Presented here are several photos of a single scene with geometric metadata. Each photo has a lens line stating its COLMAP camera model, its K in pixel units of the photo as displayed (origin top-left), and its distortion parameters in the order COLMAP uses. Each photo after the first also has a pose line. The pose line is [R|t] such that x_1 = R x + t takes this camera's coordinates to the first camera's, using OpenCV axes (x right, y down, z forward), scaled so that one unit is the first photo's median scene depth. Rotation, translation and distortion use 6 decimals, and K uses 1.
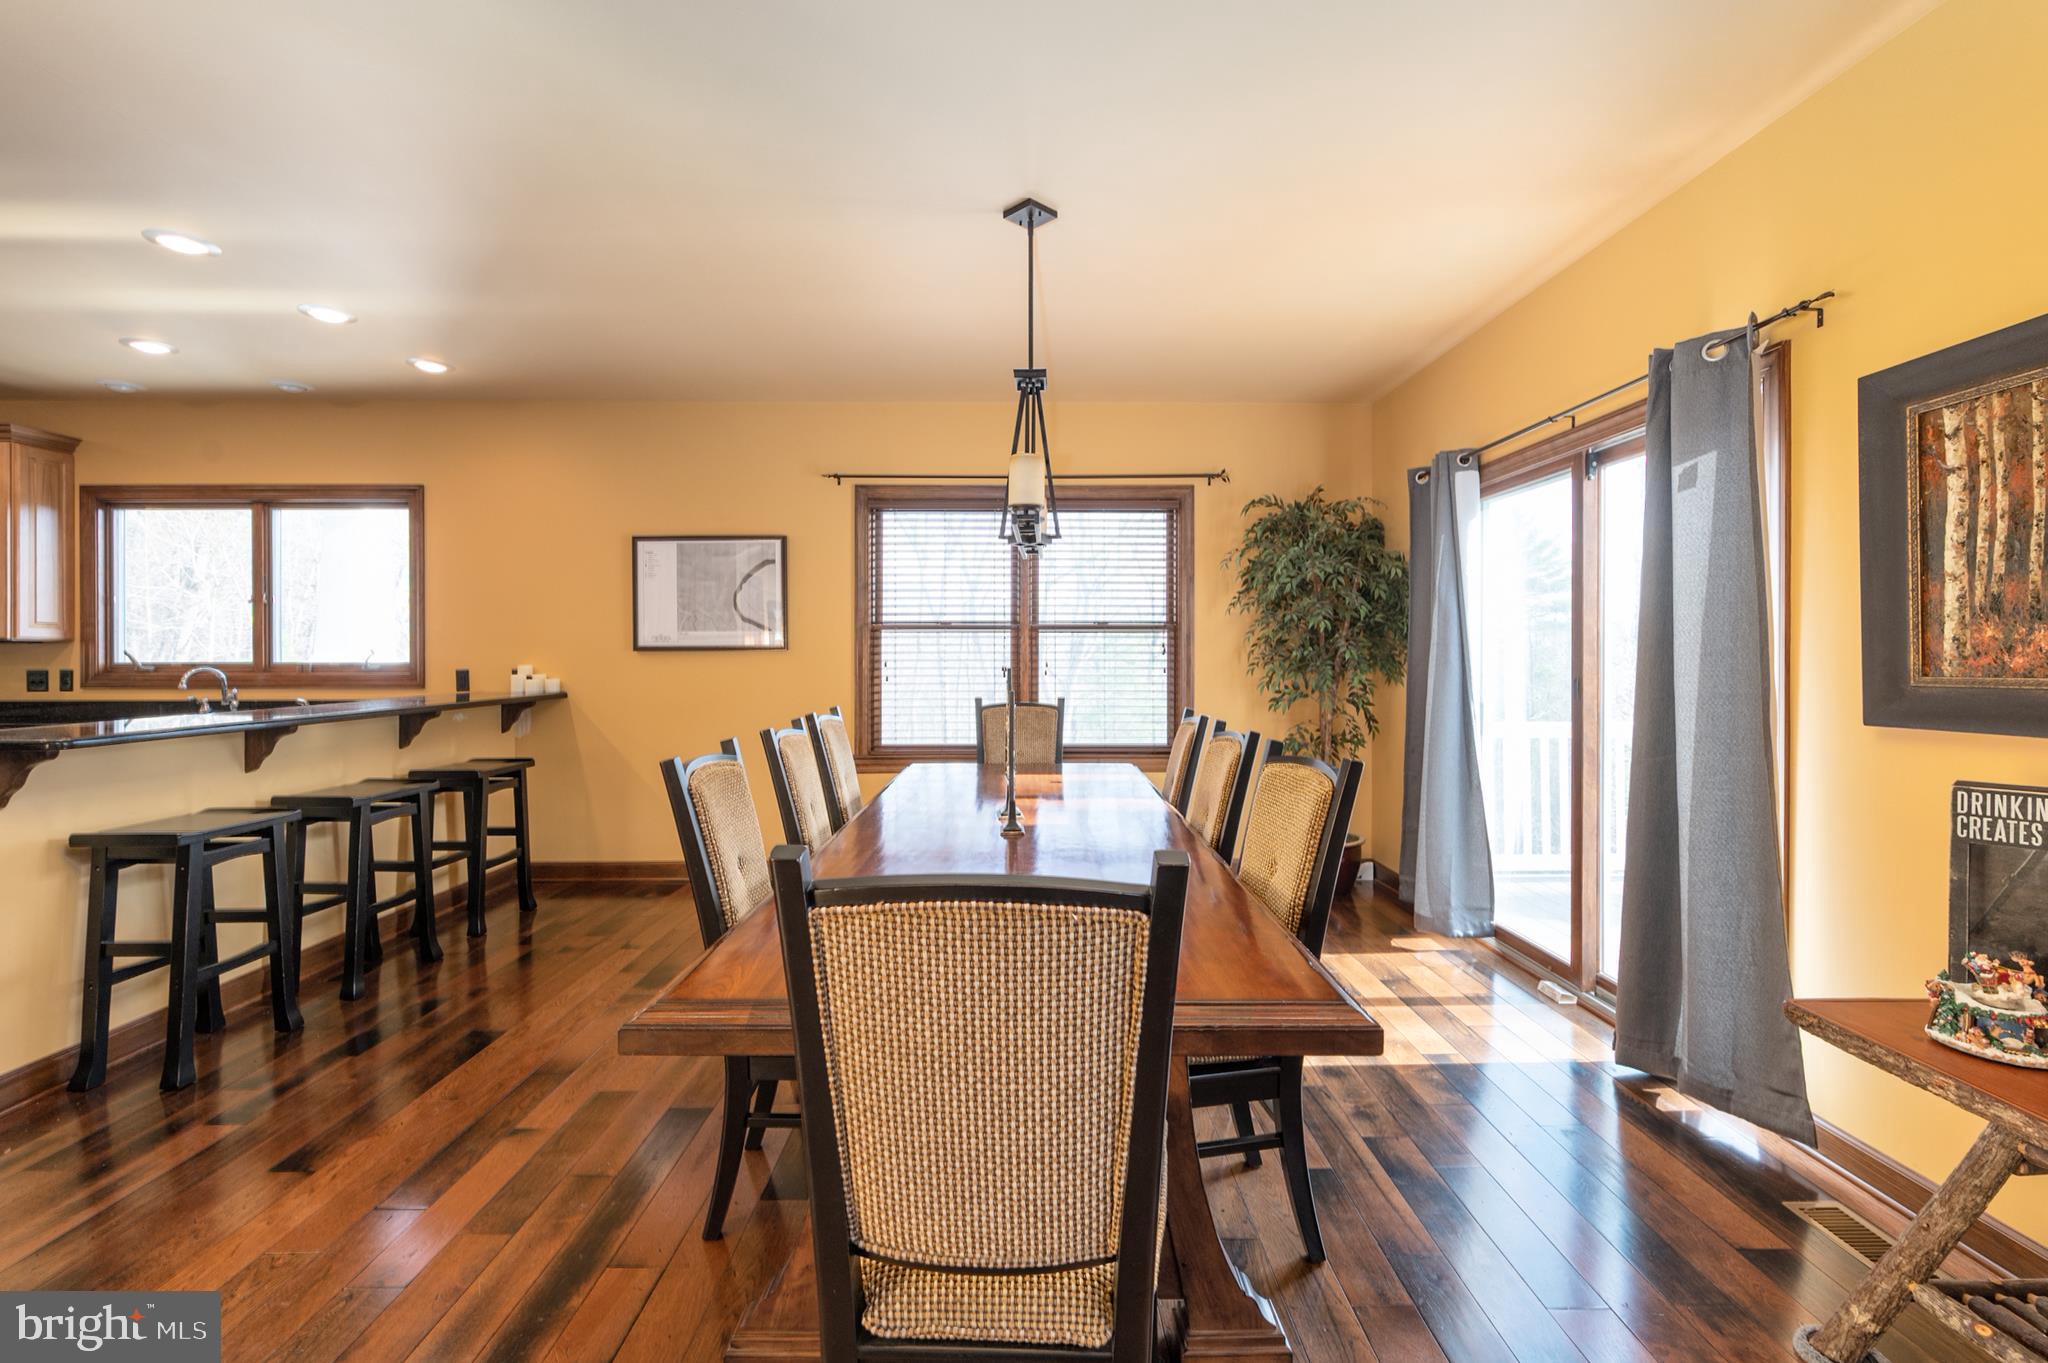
lens RADIAL K [[898.7, 0, 1024.7], [0, 898.7, 657.4], [0, 0, 1]] dist [-0.011641, 0.001864]
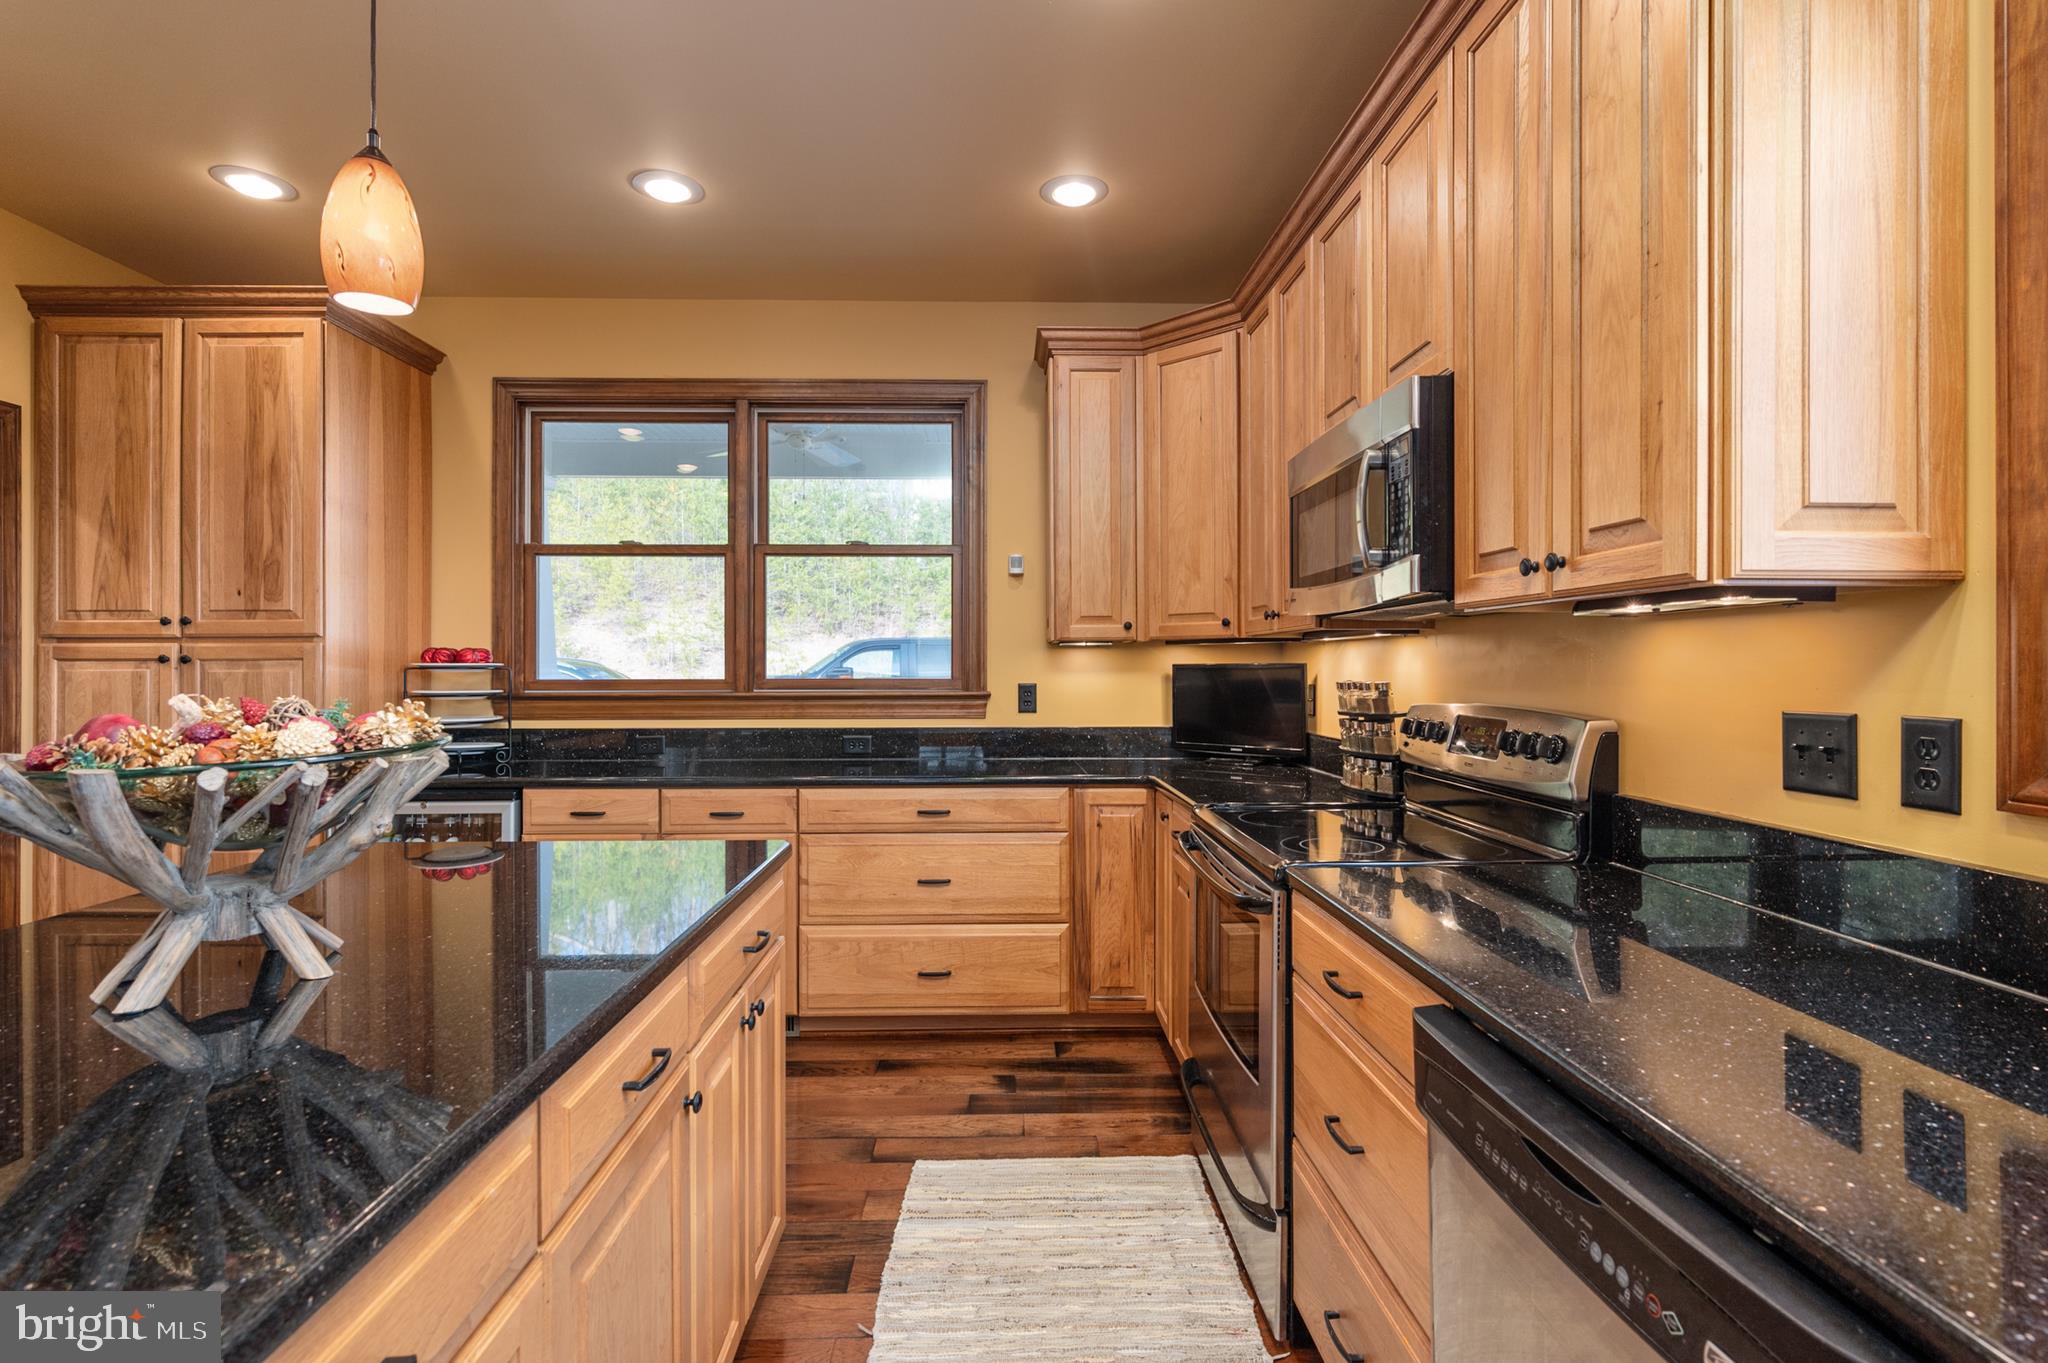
lens RADIAL K [[945.0, 0, 1027.5], [0, 945.0, 667.7], [0, 0, 1]] dist [-0.004923, -0.001201]
pose [[0.020060, 0.000359, -0.999799, -0.841468], [-0.003767, 0.999993, 0.000283, 0.002308], [0.999792, 0.003761, 0.020061, 0.764123]]
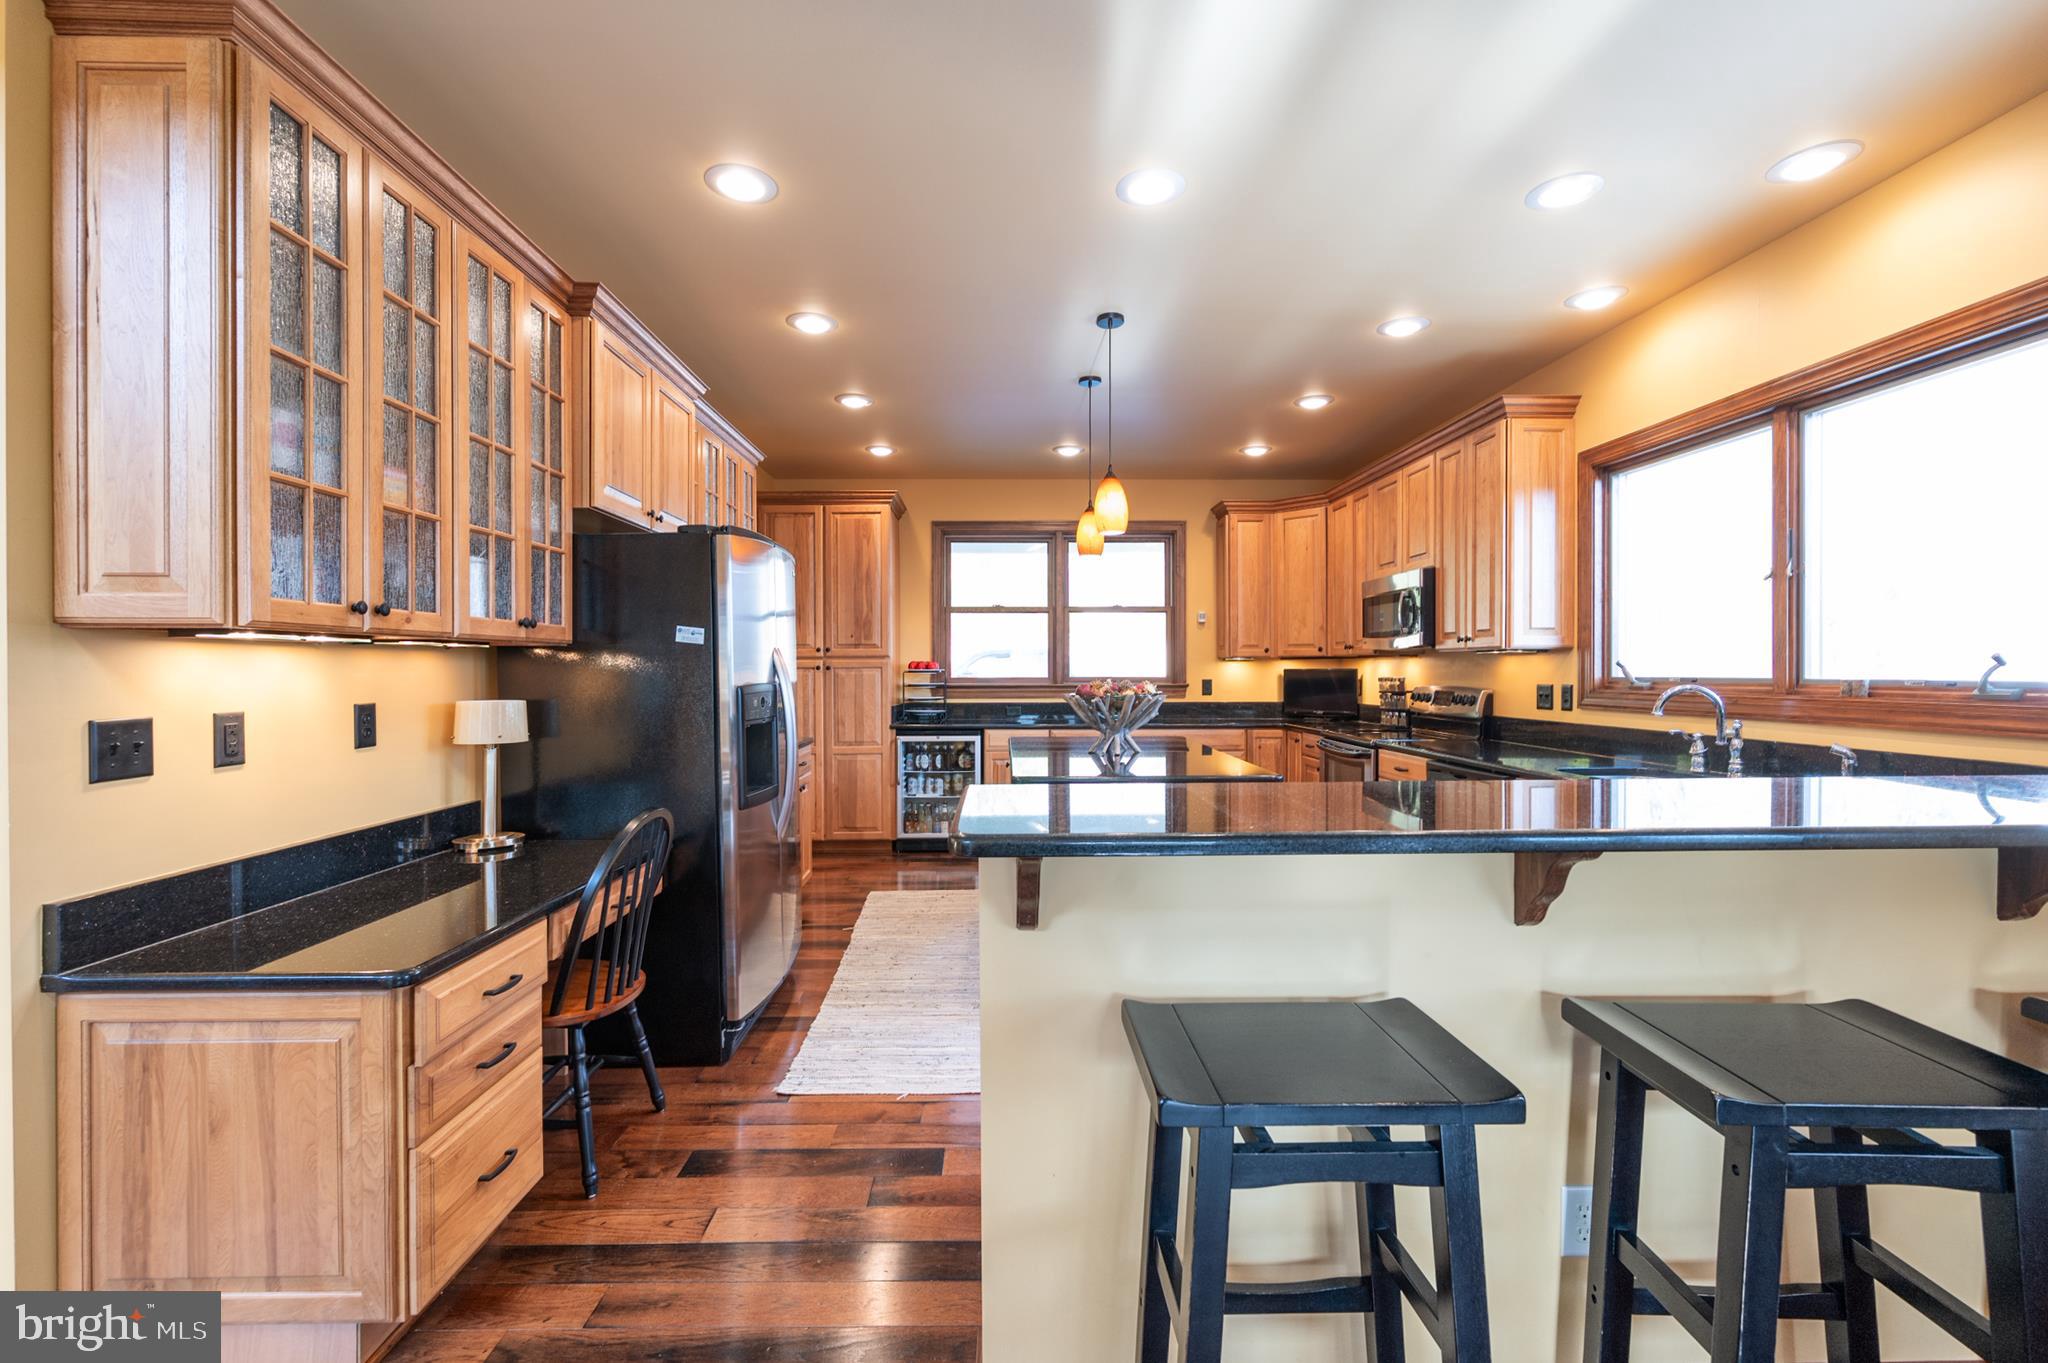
lens RADIAL K [[863.0, 0, 1024.3], [0, 863.0, 671.1], [0, 0, 1]] dist [-0.002478, 0.000386]
pose [[0.012167, 0.001442, -0.999925, -0.288062], [-0.002281, 0.999996, 0.001414, 0.001363], [0.999923, 0.002264, 0.012171, 0.487033]]
